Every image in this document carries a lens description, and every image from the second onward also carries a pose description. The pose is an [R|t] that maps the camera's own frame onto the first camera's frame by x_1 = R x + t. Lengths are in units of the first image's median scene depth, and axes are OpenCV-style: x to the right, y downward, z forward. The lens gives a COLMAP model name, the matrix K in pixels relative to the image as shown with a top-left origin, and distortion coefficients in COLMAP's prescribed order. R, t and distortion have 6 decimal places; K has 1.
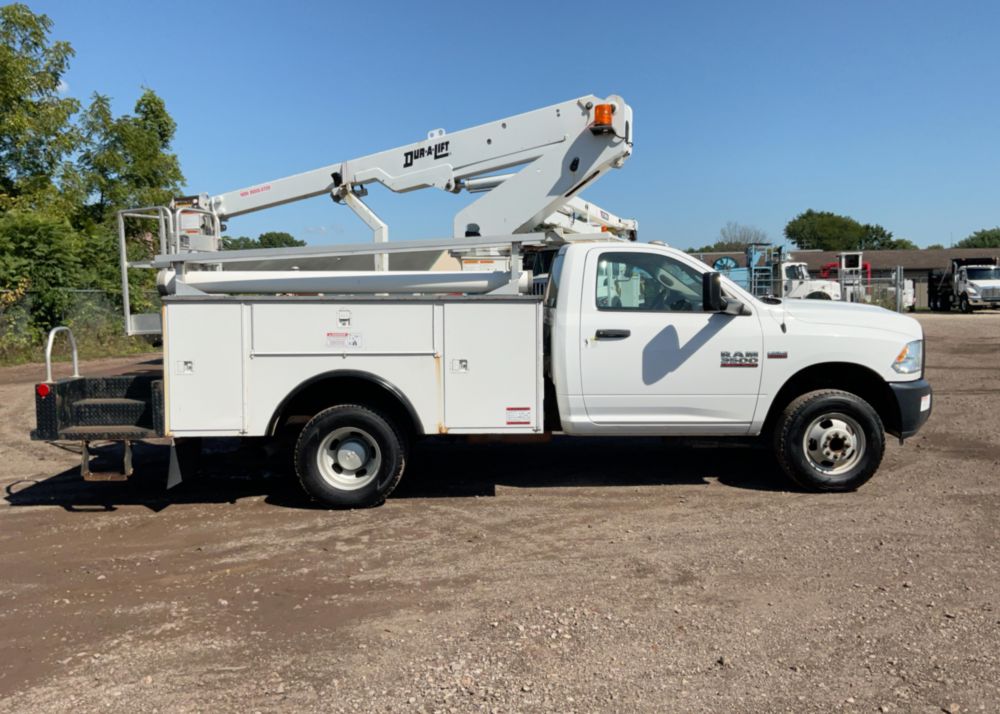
lens RADIAL K [[825.7, 0, 498.1], [0, 825.7, 329.1], [0, 0, 1]] dist [0.091633, -0.187269]
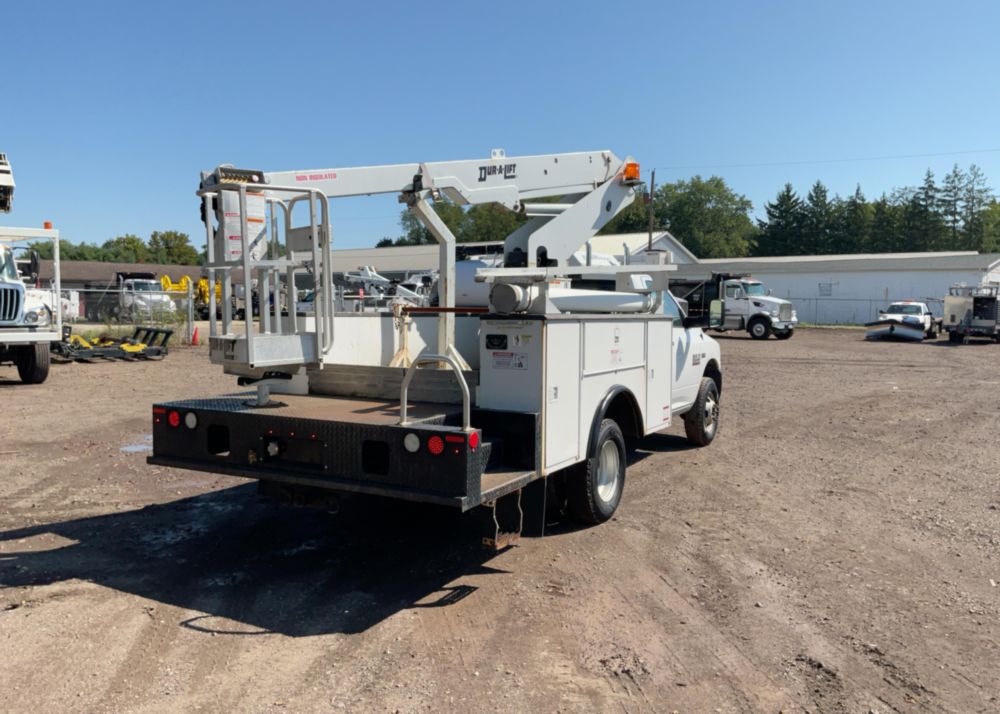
lens RADIAL K [[825.7, 0, 498.1], [0, 825.7, 329.1], [0, 0, 1]] dist [0.091633, -0.187269]
pose [[0.488747, -0.010858, 0.872358, -0.966019], [0.021518, 0.999768, 0.000388, -0.020884], [-0.872160, 0.018582, 0.488867, 0.510826]]
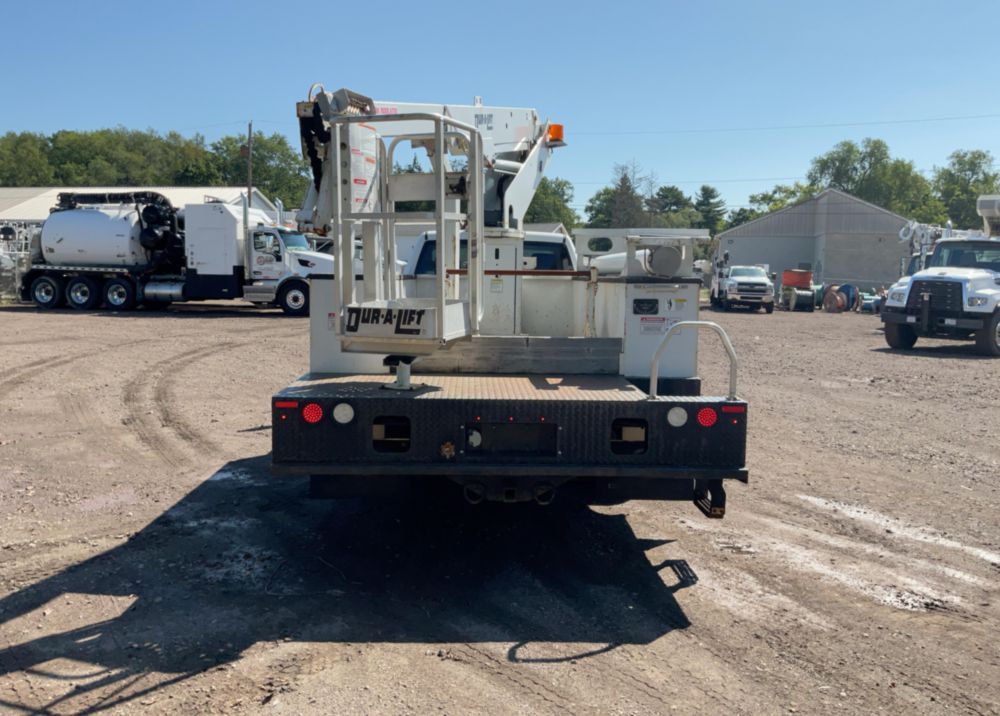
lens RADIAL K [[825.7, 0, 498.1], [0, 825.7, 330.1], [0, 0, 1]] dist [0.091633, -0.187269]
pose [[-0.019231, -0.062341, 0.997870, -1.028330], [0.025179, 0.997707, 0.062816, -0.036594], [-0.999498, 0.026334, -0.017618, 1.004658]]
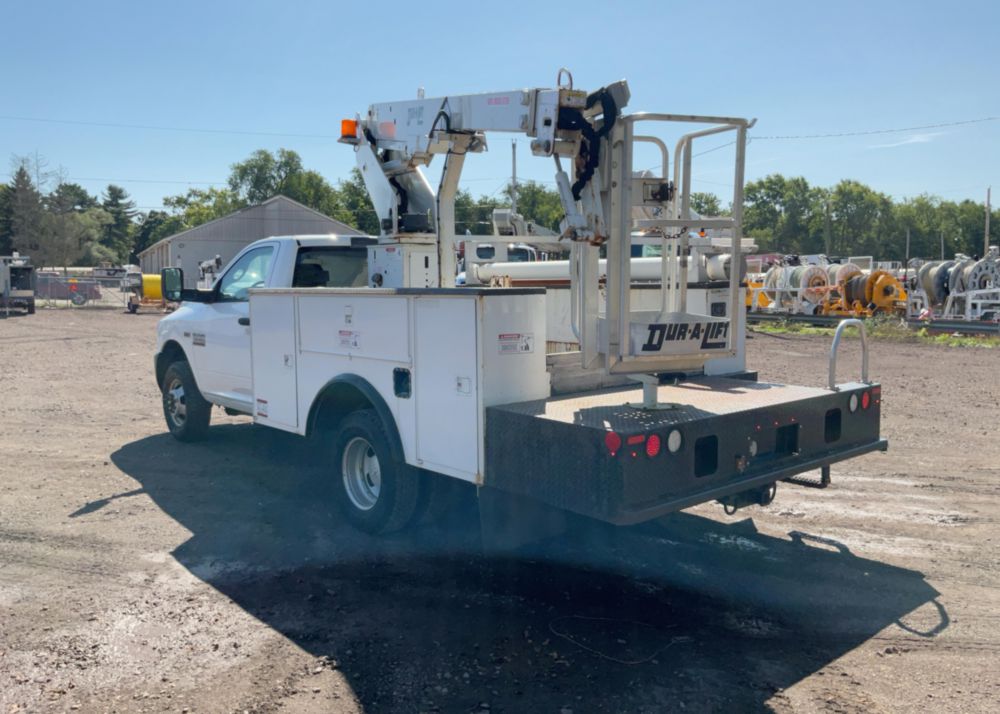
lens RADIAL K [[825.7, 0, 498.1], [0, 825.7, 329.1], [0, 0, 1]] dist [0.091633, -0.187269]
pose [[-0.646122, -0.033861, 0.762483, -0.782160], [0.043752, 0.995729, 0.081294, -0.062434], [-0.761979, 0.085886, -0.641881, 1.510649]]
